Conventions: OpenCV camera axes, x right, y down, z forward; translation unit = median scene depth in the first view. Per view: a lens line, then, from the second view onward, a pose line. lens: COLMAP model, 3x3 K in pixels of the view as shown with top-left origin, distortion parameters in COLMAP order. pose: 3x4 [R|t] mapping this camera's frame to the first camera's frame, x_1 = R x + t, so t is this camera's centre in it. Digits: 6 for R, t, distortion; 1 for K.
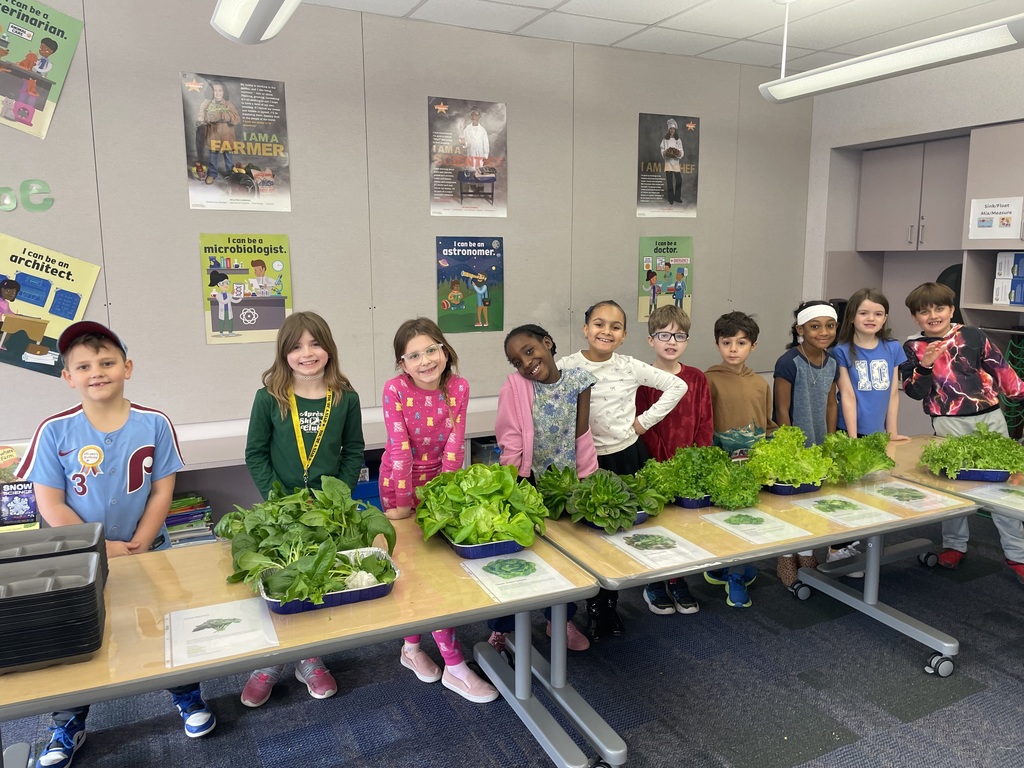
lens RADIAL K [[770.5, 0, 511.9], [0, 770.5, 382.3], [0, 0, 1]] dist [0.006920, 0.001324]
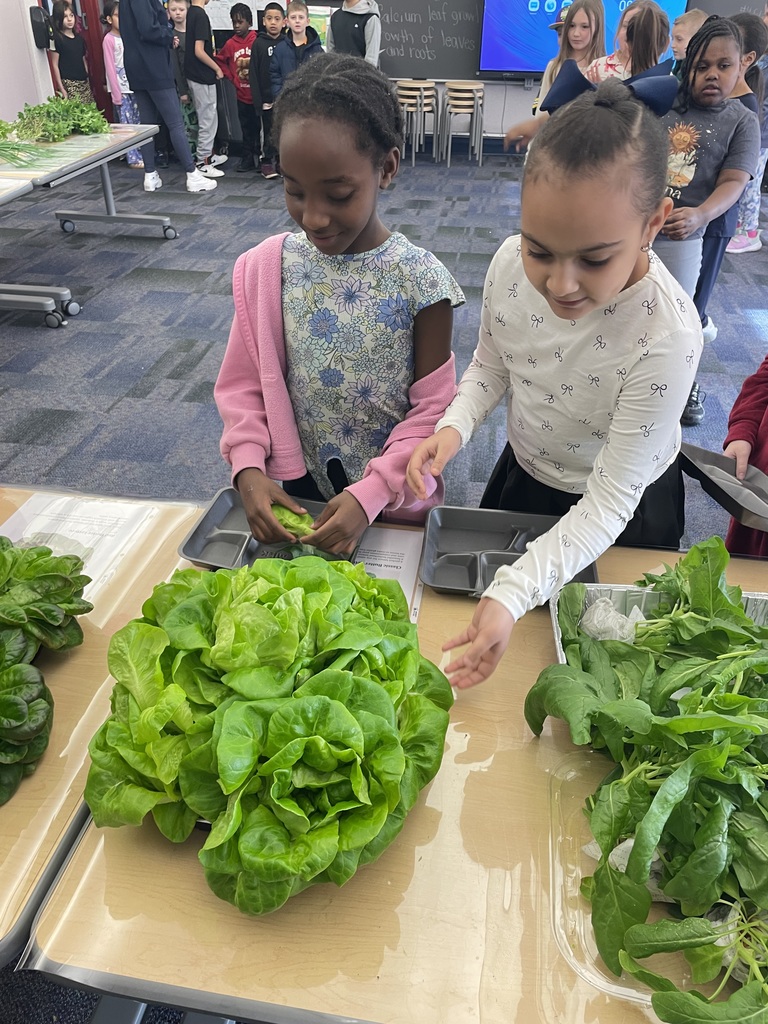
lens RADIAL K [[770.5, 0, 383.0], [0, 770.5, 512.8], [0, 0, 1]] dist [0.006920, 0.001324]
pose [[0.827572, 0.314751, -0.464820, 0.280501], [-0.108942, 0.902332, 0.417048, -0.044134], [0.550688, -0.294498, 0.781034, 0.683726]]
